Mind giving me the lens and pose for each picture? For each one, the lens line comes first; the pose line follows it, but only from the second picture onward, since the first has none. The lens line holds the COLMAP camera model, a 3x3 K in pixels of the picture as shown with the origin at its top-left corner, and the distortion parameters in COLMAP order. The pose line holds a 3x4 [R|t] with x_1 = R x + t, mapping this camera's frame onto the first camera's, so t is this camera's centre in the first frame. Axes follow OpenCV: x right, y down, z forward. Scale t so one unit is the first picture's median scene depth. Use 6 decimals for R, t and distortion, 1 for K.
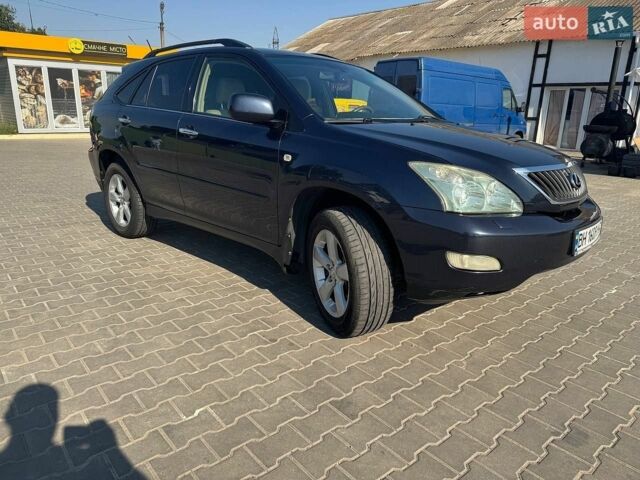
lens RADIAL K [[454.6, 0, 317.0], [0, 454.6, 239.8], [0, 0, 1]] dist [0.021759, -0.035557]
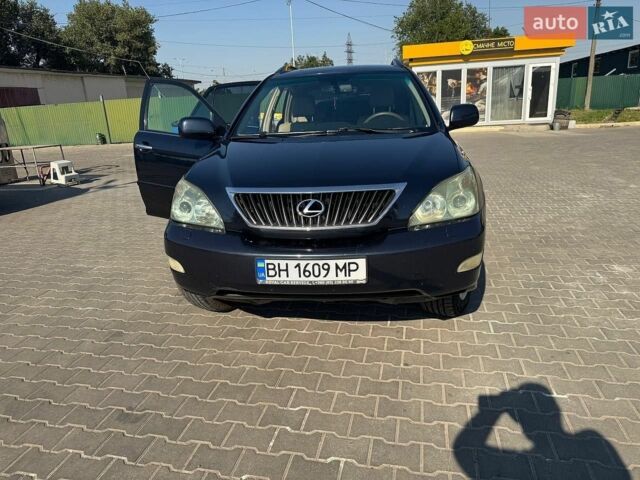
lens RADIAL K [[454.6, 0, 317.2], [0, 454.6, 239.7], [0, 0, 1]] dist [0.021759, -0.035557]
pose [[0.596740, 0.170543, -0.784103, 0.192344], [-0.152174, 0.983474, 0.098095, -0.023212], [0.787874, 0.060783, 0.612830, 0.071907]]
